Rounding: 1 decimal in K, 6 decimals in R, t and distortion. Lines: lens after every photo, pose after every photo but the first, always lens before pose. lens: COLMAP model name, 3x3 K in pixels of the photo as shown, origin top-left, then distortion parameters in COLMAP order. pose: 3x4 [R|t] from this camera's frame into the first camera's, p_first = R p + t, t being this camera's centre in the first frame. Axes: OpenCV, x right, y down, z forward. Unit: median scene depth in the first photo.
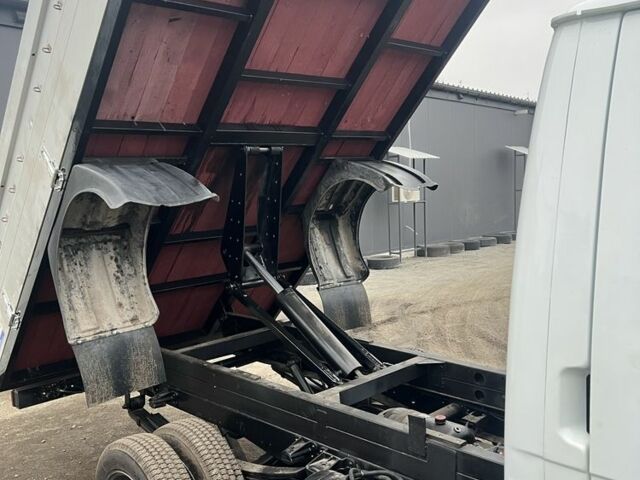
lens RADIAL K [[634.0, 0, 320.3], [0, 634.0, 227.7], [0, 0, 1]] dist [-0.017295, -0.028448]
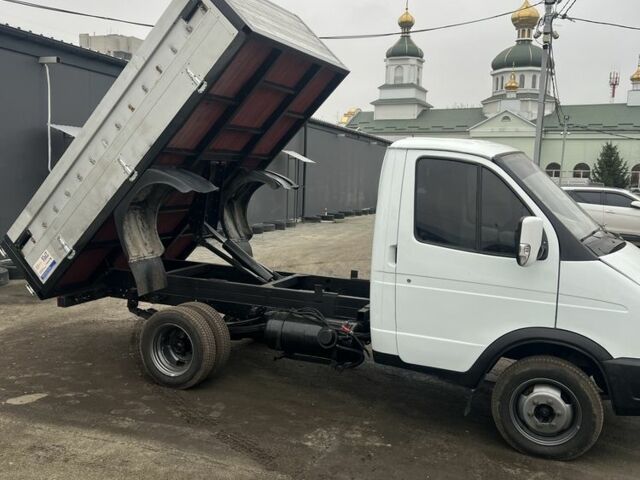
lens RADIAL K [[638.2, 0, 320.0], [0, 638.2, 240.0], [0, 0, 1]] dist [0.084337, -0.136862]
pose [[0.926213, 0.027264, 0.376014, -0.531252], [-0.041135, 0.998735, 0.028909, 0.034830], [-0.374750, -0.042244, 0.926163, -0.876410]]
